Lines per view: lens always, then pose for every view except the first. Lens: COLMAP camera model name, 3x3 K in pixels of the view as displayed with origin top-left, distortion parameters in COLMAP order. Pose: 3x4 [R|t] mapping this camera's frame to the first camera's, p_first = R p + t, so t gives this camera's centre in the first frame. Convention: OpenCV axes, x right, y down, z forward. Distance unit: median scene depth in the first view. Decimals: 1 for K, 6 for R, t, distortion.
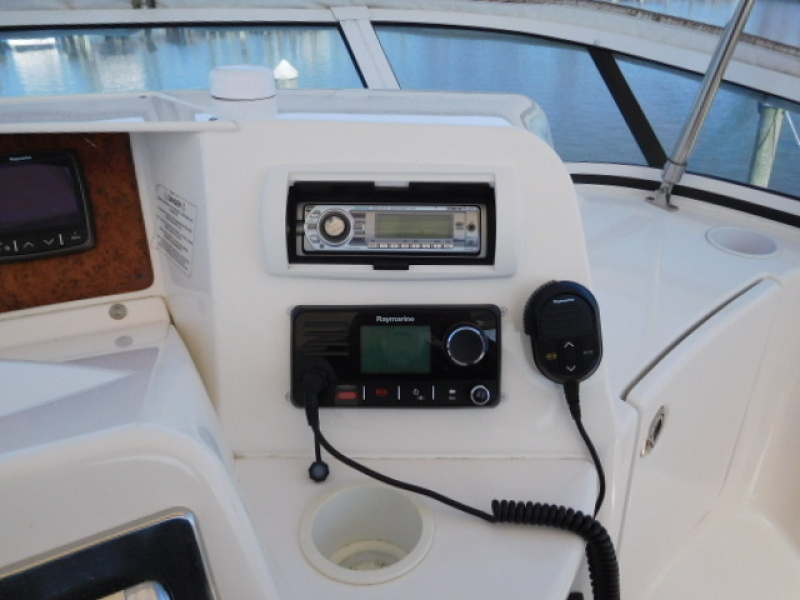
lens RADIAL K [[599.7, 0, 400.0], [0, 599.7, 300.0], [0, 0, 1]] dist [-0.010087, -0.007800]
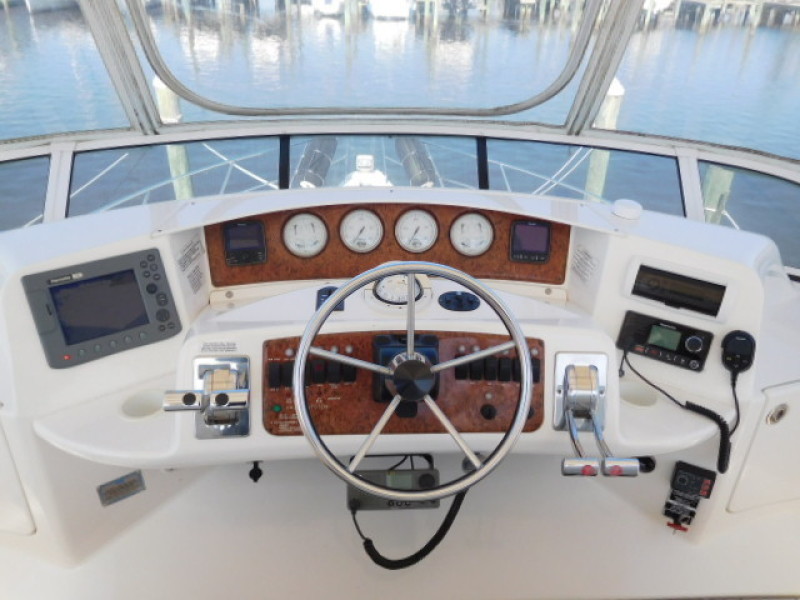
lens RADIAL K [[599.7, 0, 400.0], [0, 599.7, 300.0], [0, 0, 1]] dist [-0.010087, -0.007800]
pose [[0.884411, 0.276239, -0.376177, -0.079756], [-0.263129, 0.960835, 0.086943, 0.002344], [0.385461, 0.022090, 0.922460, -1.588250]]
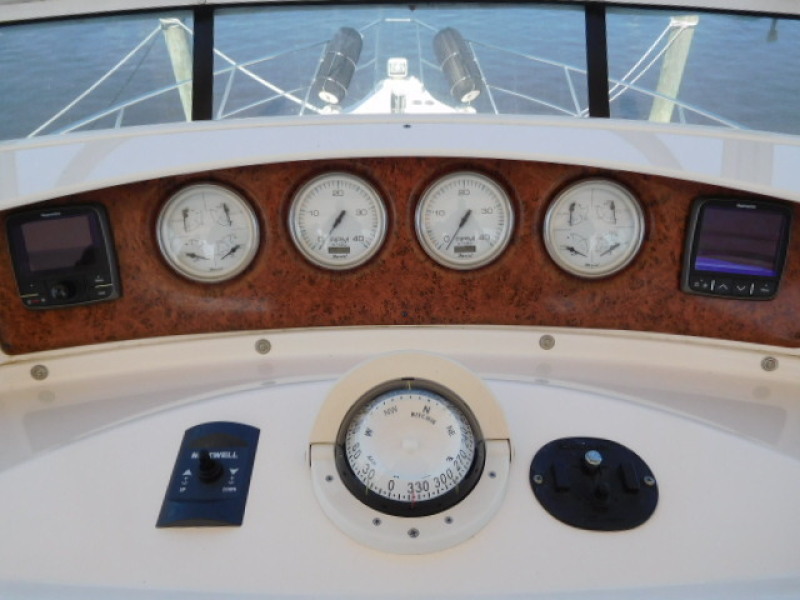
lens RADIAL K [[599.7, 0, 400.0], [0, 599.7, 300.0], [0, 0, 1]] dist [-0.010087, -0.007800]
pose [[0.858116, 0.336056, -0.388205, -0.702030], [-0.257863, 0.935862, 0.240145, -0.180406], [0.444008, -0.105968, 0.889734, -0.222645]]
